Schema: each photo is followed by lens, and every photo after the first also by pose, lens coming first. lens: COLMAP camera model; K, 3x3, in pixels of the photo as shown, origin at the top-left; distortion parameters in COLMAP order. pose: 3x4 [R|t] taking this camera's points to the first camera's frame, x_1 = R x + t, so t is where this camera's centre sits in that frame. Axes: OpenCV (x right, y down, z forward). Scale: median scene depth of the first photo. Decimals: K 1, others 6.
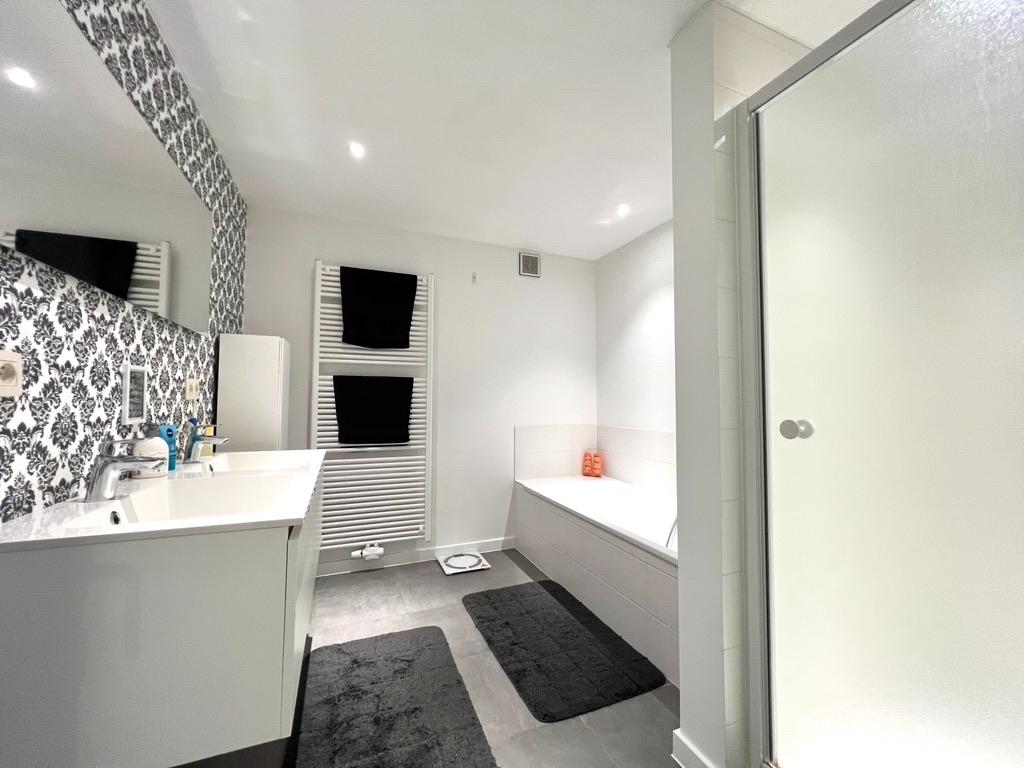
lens RADIAL K [[412.9, 0, 513.1], [0, 412.9, 386.1], [0, 0, 1]] dist [-0.000224, 0.000016]
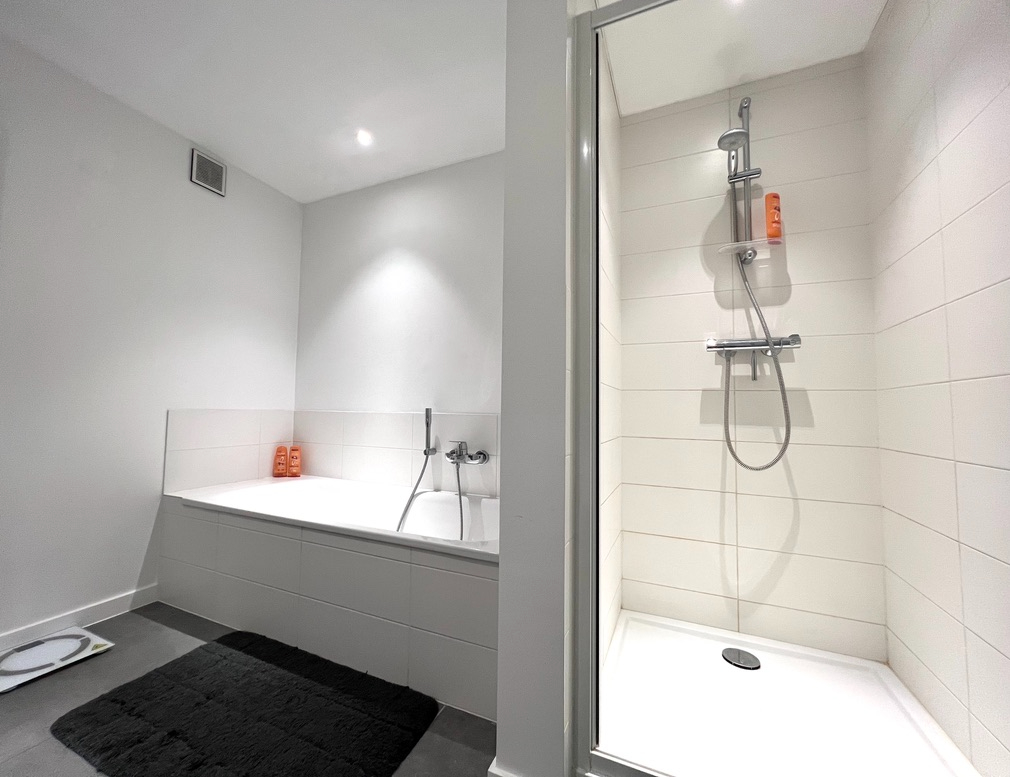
lens RADIAL K [[418.4, 0, 496.0], [0, 418.4, 383.0], [0, 0, 1]] dist [0.000142, 0.000352]
pose [[0.734118, 0.047066, 0.677389, -0.075037], [-0.035075, 0.998892, -0.031392, 0.068523], [-0.678115, -0.000714, 0.734955, 0.200525]]
